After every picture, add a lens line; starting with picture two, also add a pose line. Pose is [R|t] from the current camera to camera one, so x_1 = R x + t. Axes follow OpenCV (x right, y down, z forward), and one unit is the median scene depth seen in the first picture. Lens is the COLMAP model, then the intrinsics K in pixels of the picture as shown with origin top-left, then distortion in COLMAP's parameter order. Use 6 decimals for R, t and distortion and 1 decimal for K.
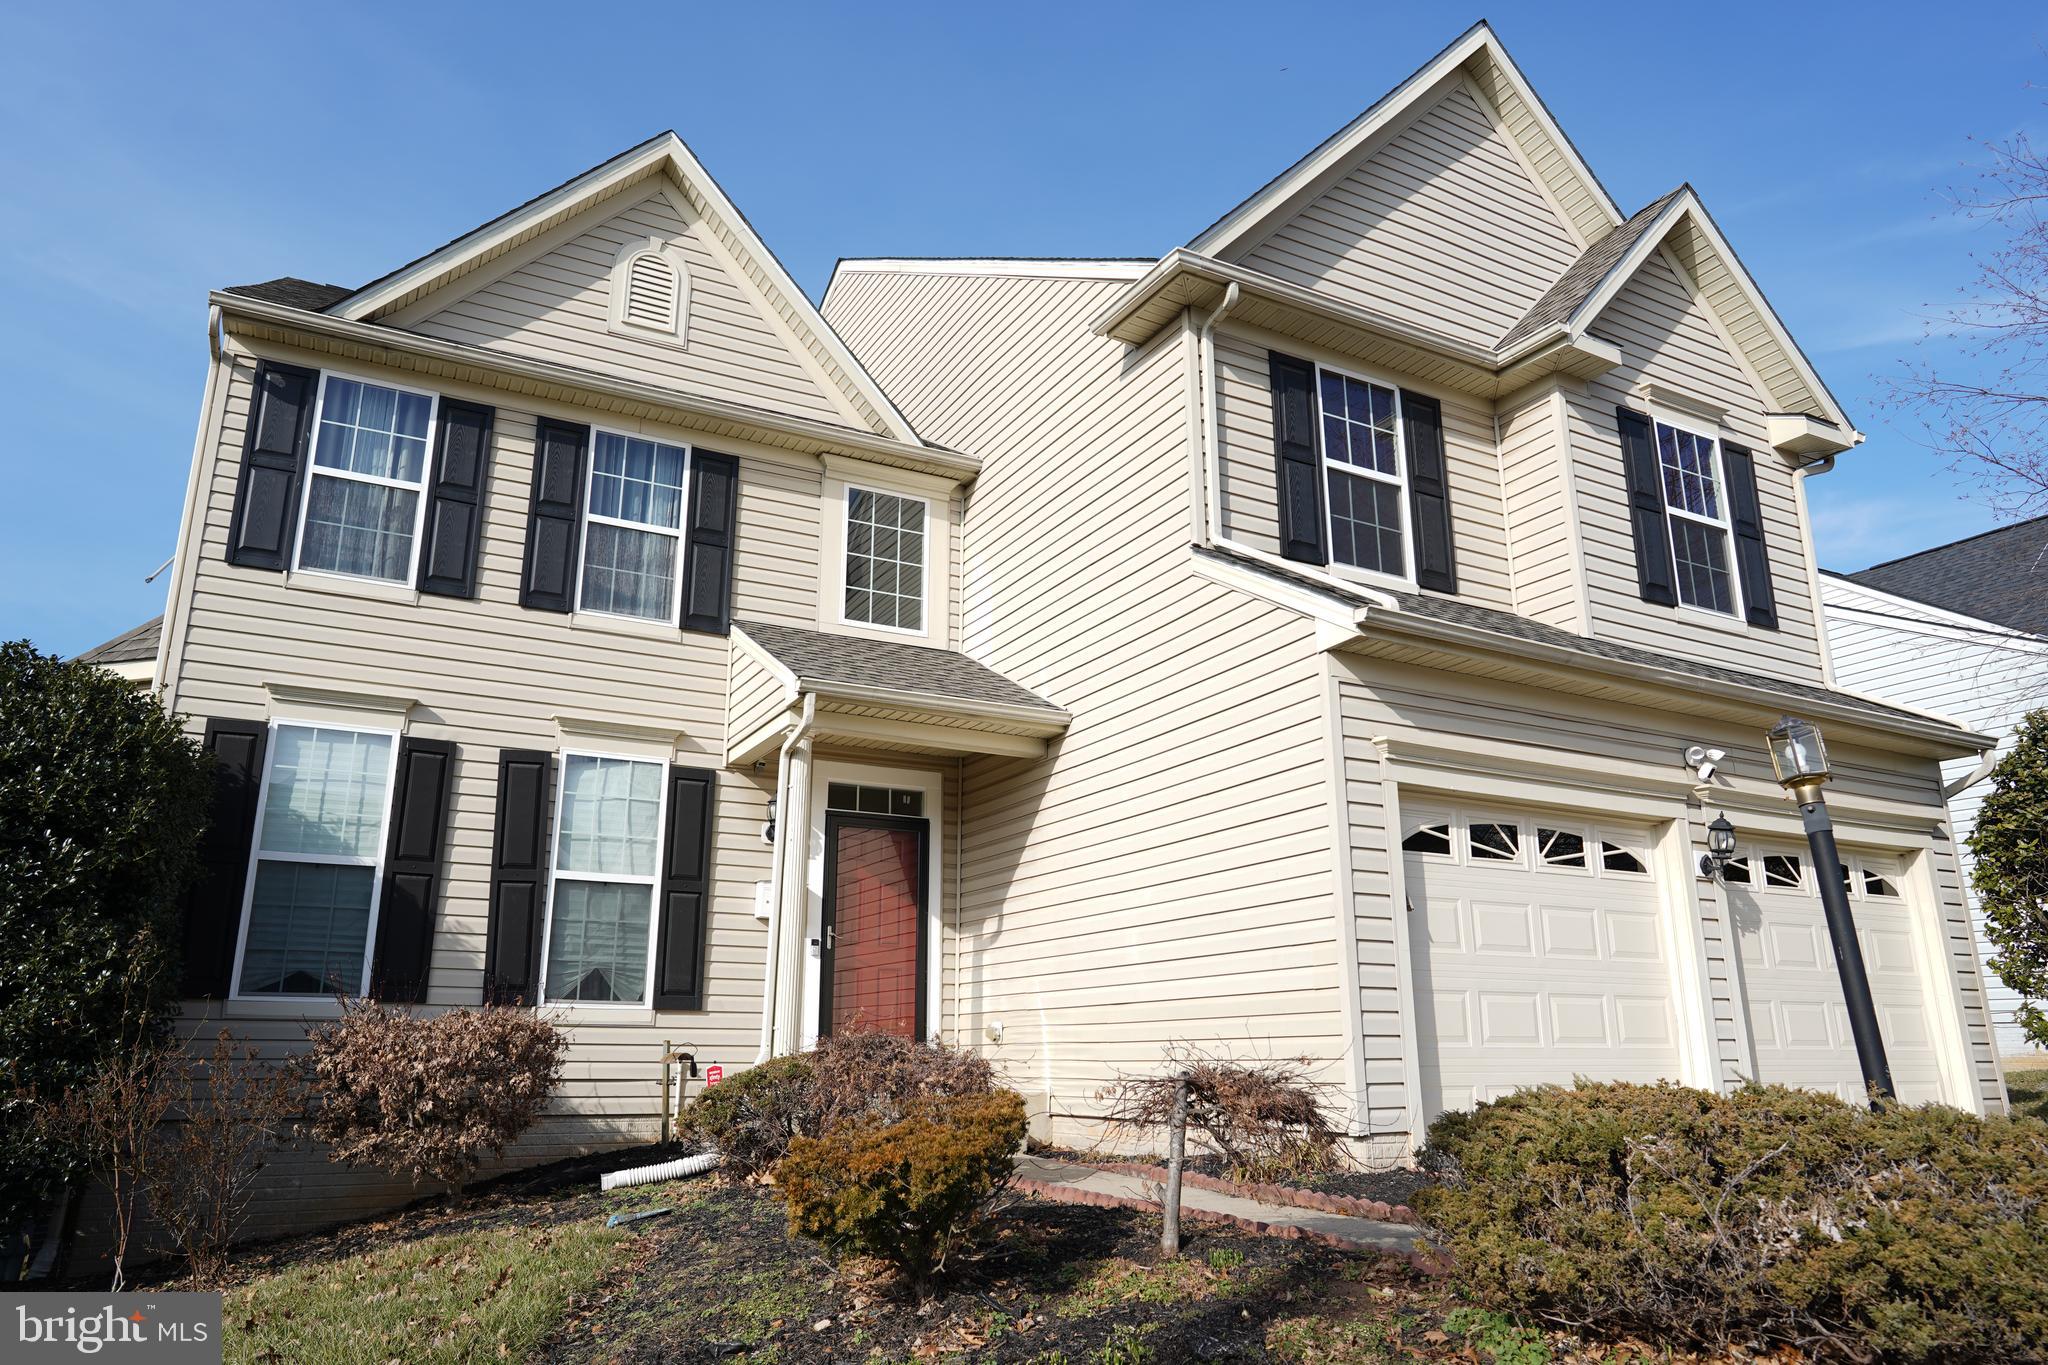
lens RADIAL K [[1359.2, 0, 1009.5], [0, 1359.2, 679.2], [0, 0, 1]] dist [-0.035244, 0.049711]
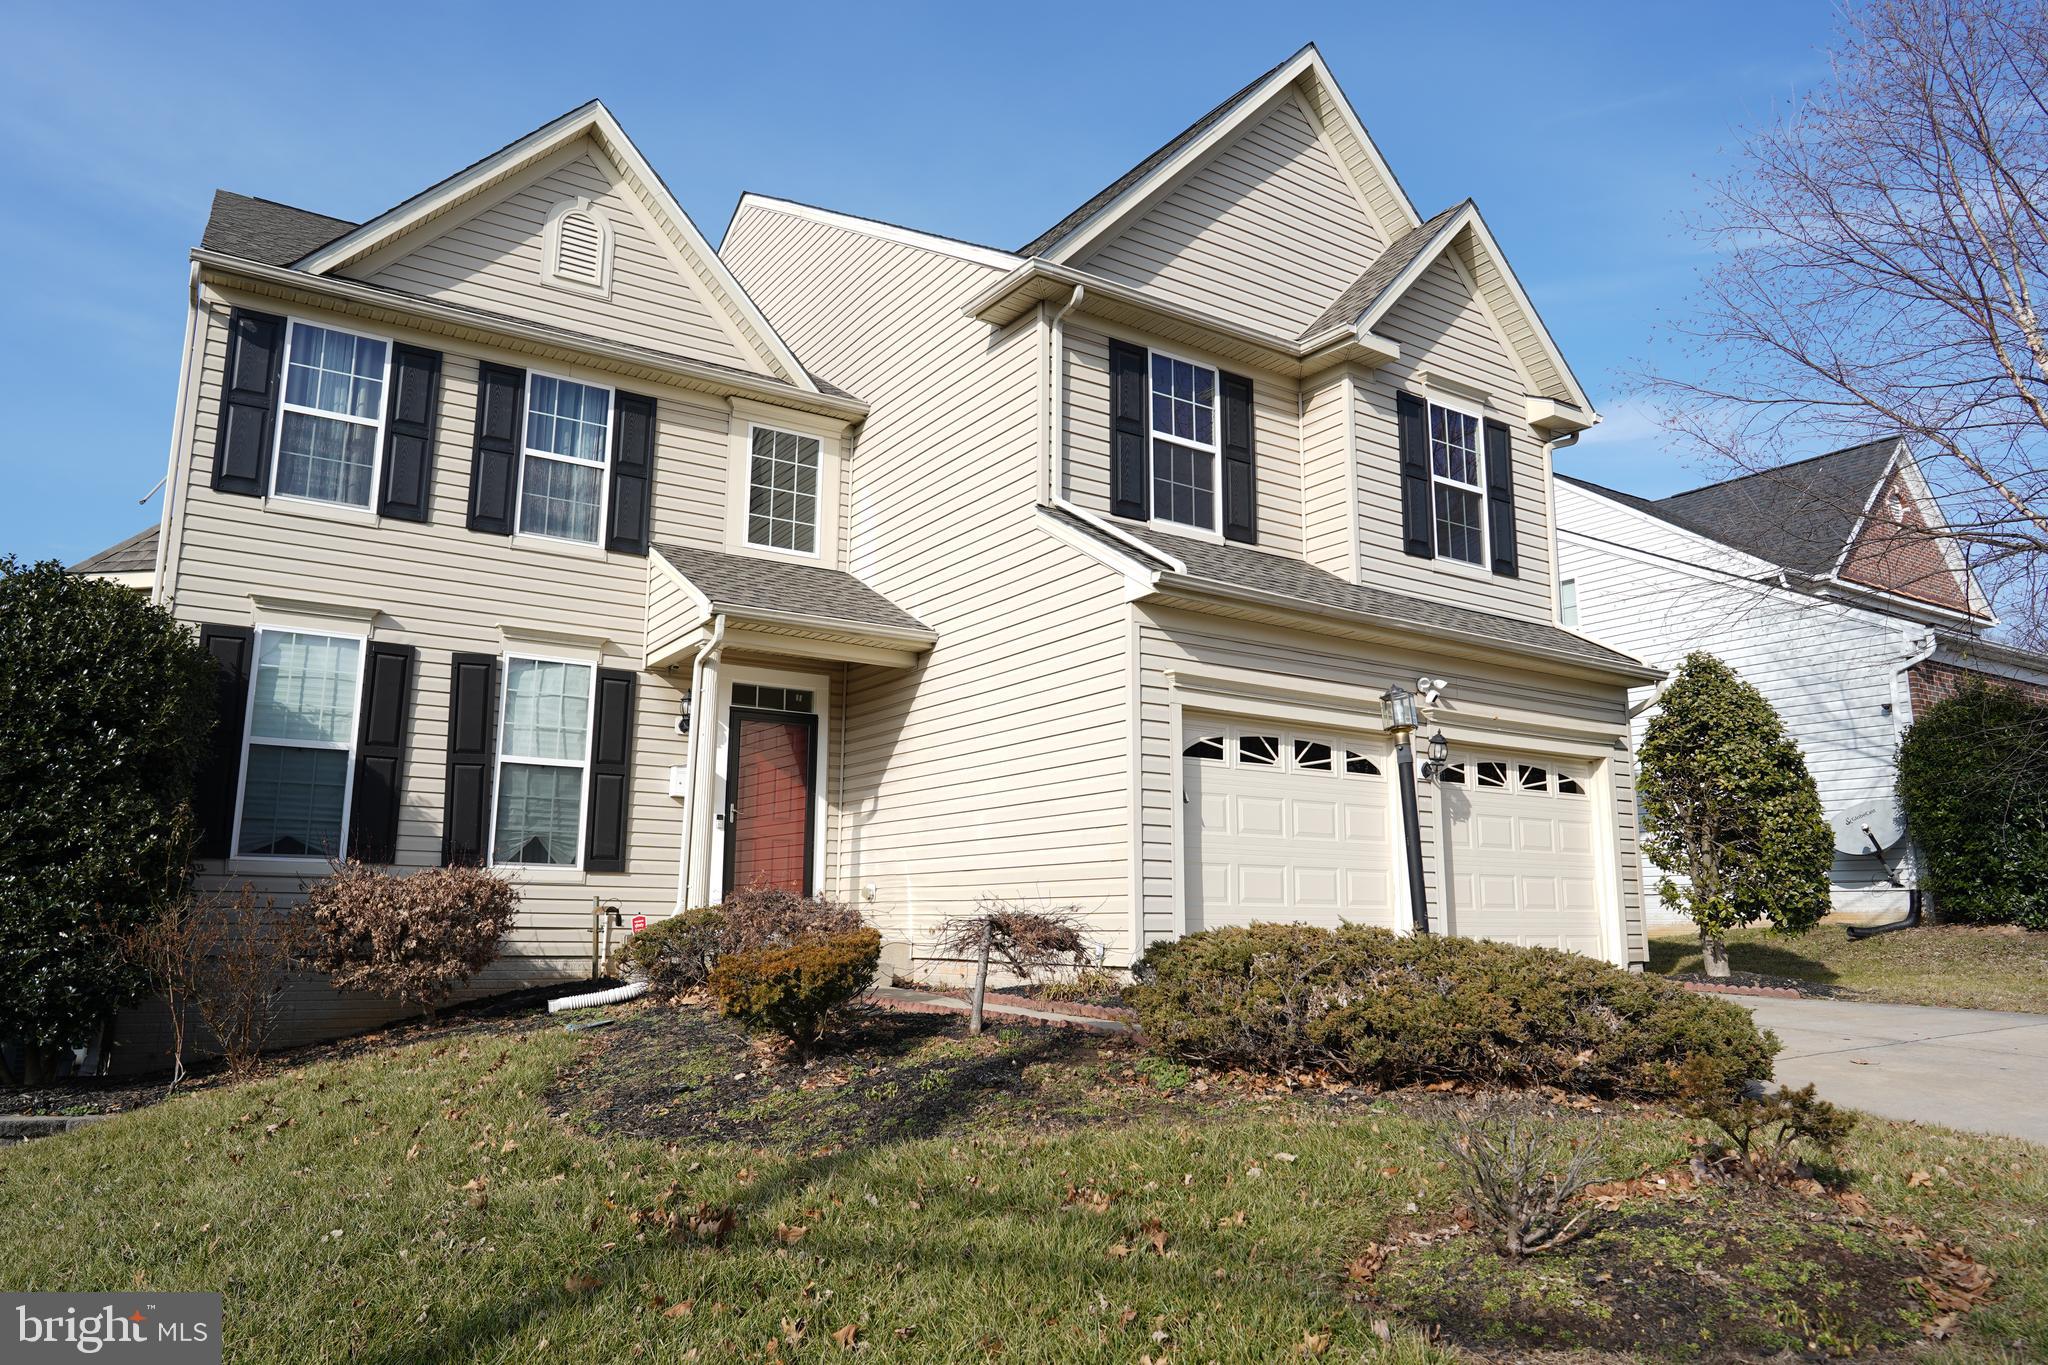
lens RADIAL K [[1359.2, 0, 1014.5], [0, 1359.2, 674.8], [0, 0, 1]] dist [-0.035244, 0.049711]
pose [[0.996204, 0.022758, 0.084022, 0.012690], [-0.030231, 0.995593, 0.088772, -0.048184], [-0.081631, -0.090976, 0.992502, -0.210463]]
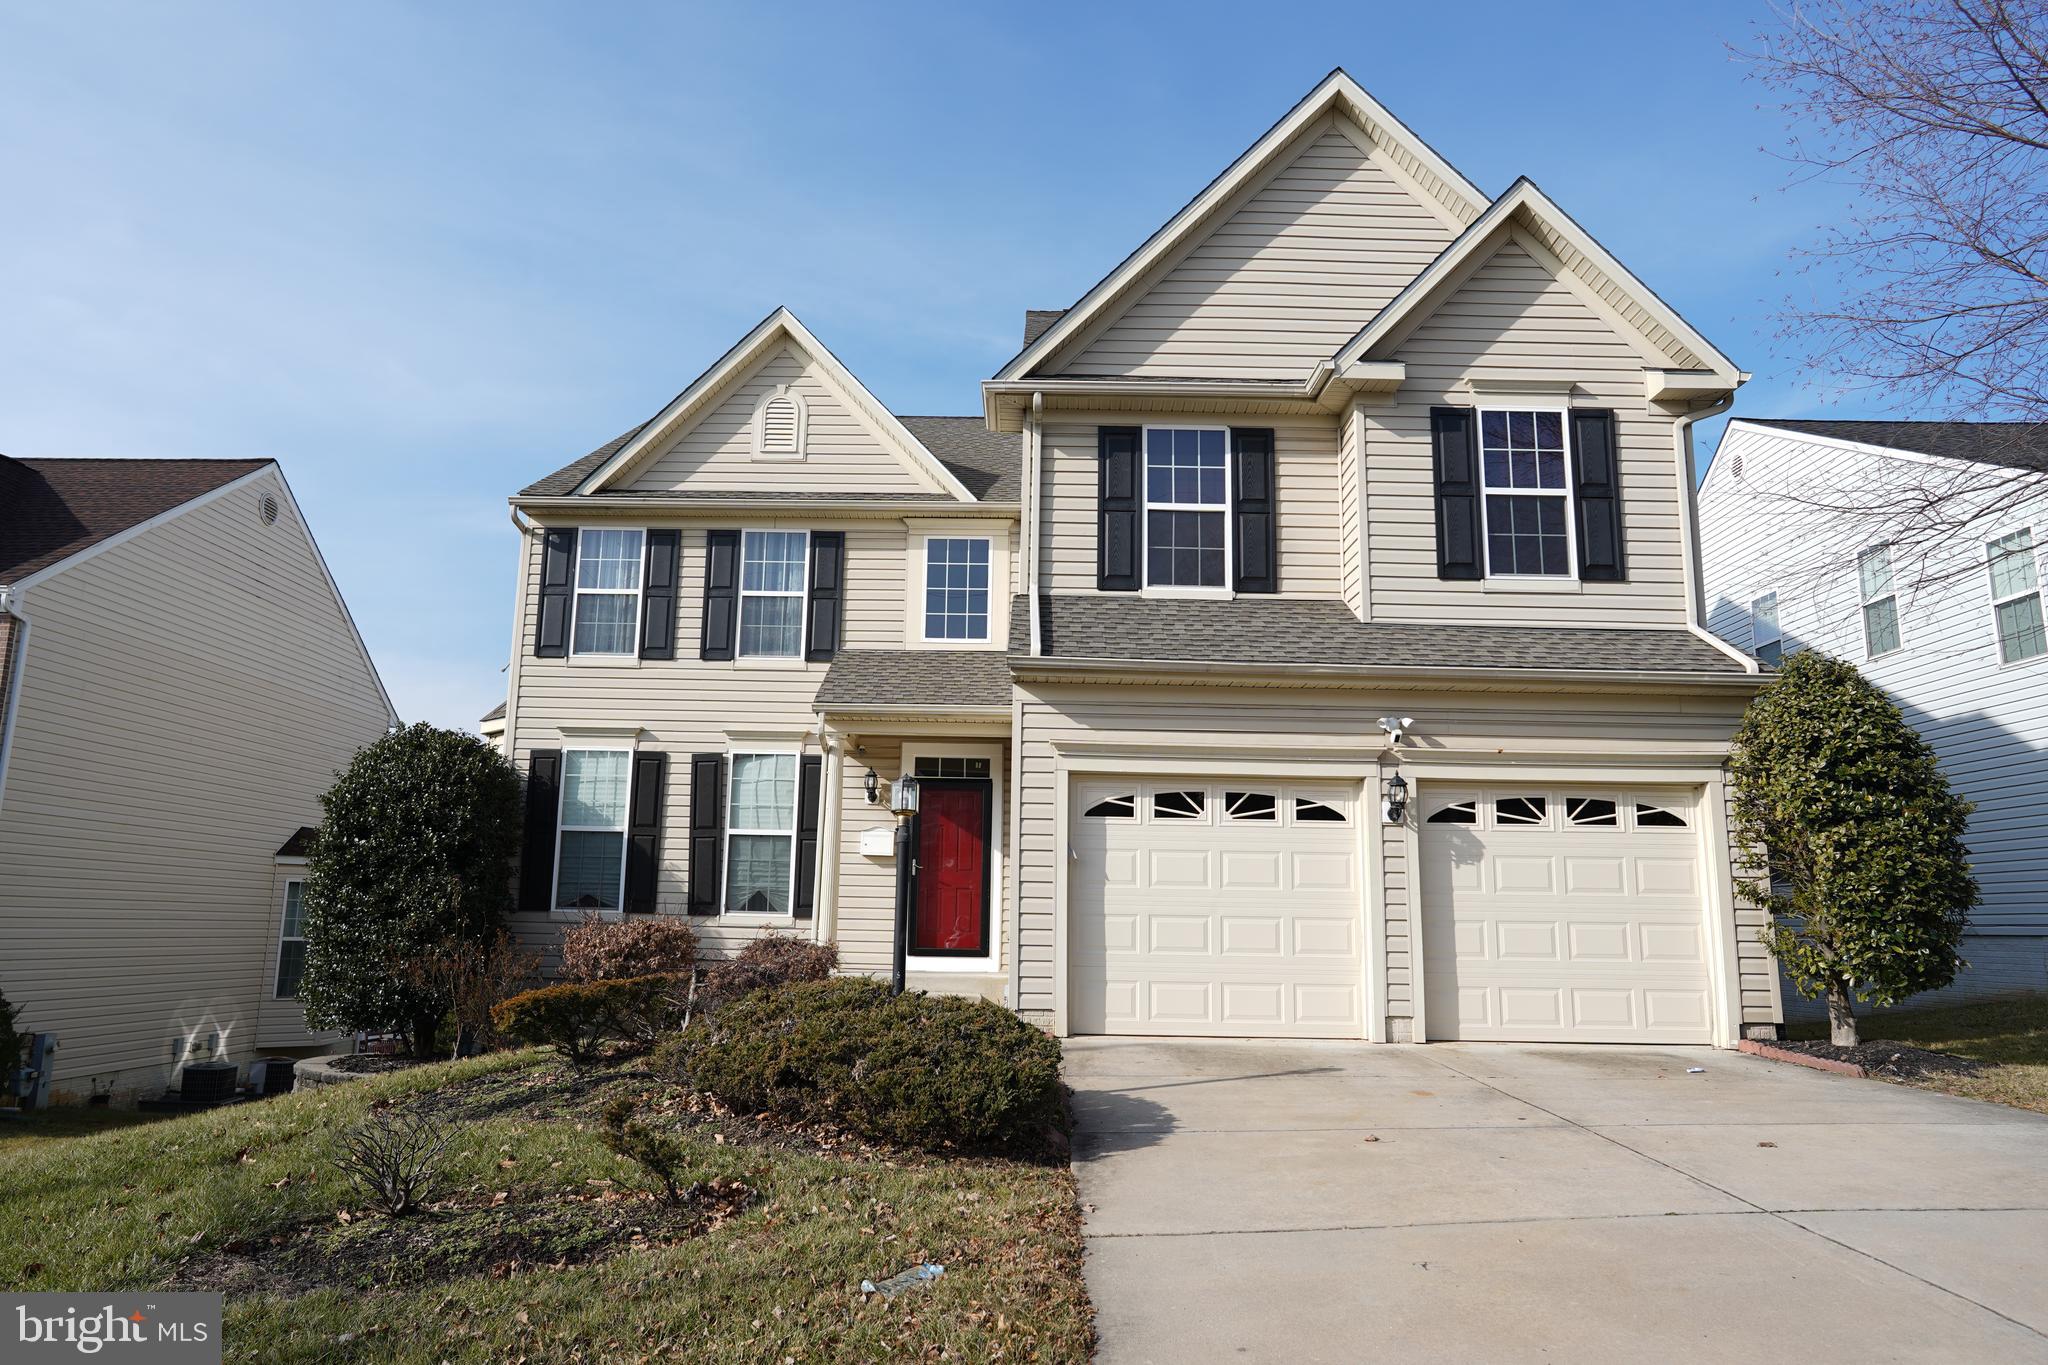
lens RADIAL K [[1359.2, 0, 1015.9], [0, 1359.2, 683.0], [0, 0, 1]] dist [-0.035244, 0.049711]
pose [[0.882186, -0.071657, -0.465417, 0.696338], [0.111151, 0.992113, 0.057935, -0.079768], [0.457595, -0.102841, 0.883194, -0.212941]]
